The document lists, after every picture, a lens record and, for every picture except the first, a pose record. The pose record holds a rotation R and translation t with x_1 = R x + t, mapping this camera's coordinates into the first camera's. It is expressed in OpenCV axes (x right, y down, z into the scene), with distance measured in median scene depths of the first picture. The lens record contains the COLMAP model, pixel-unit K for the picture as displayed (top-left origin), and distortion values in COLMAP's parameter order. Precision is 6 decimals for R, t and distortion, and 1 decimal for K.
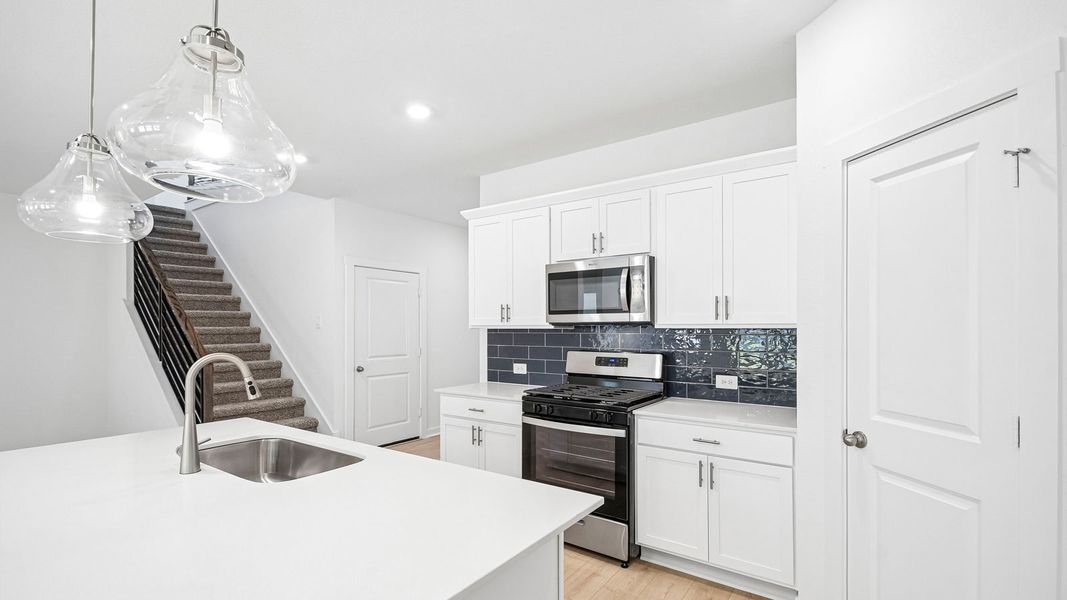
lens RADIAL K [[480.1, 0, 530.1], [0, 480.1, 329.2], [0, 0, 1]] dist [-0.000951, -0.000560]
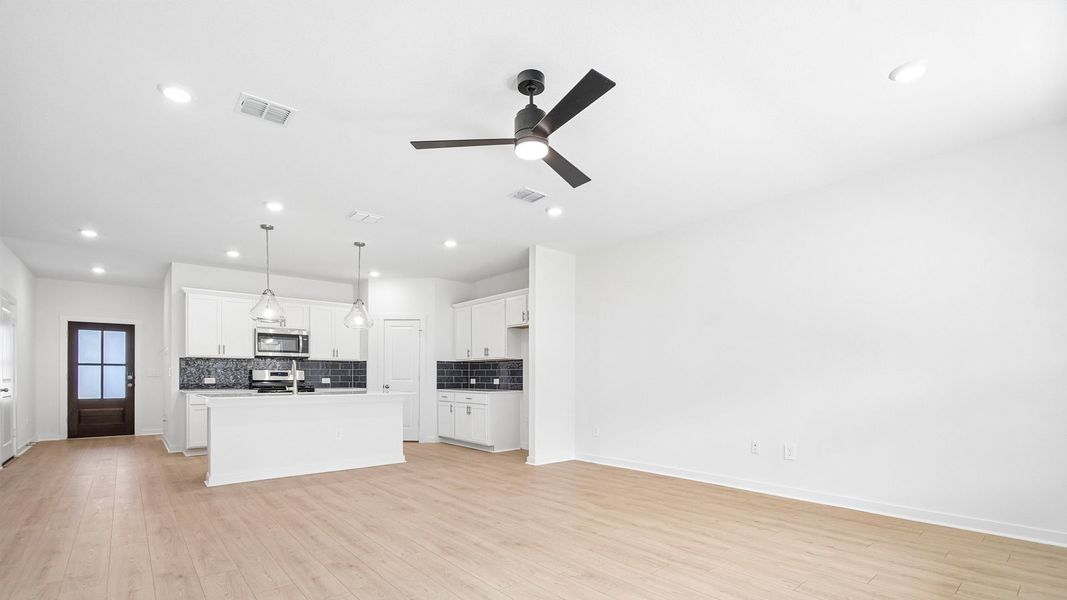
lens RADIAL K [[471.3, 0, 535.9], [0, 471.3, 376.7], [0, 0, 1]] dist [-0.003311, -0.000597]
pose [[0.229338, 0.001997, 0.973345, -1.830004], [0.002466, 0.999993, -0.002633, 0.094517], [-0.973344, 0.003005, 0.229331, -0.728033]]
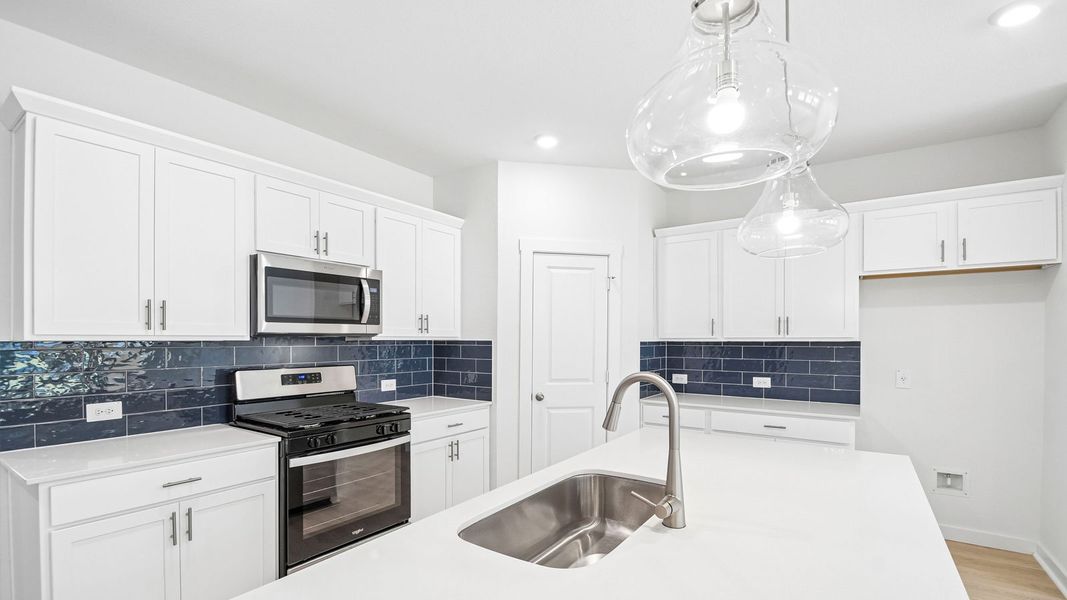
lens RADIAL K [[474.3, 0, 532.3], [0, 474.3, 342.2], [0, 0, 1]] dist [-0.001122, -0.000316]
pose [[-0.017087, -0.004256, 0.999845, -0.750378], [0.003616, 0.999984, 0.004319, -0.000413], [-0.999847, 0.003689, -0.017071, 0.641381]]
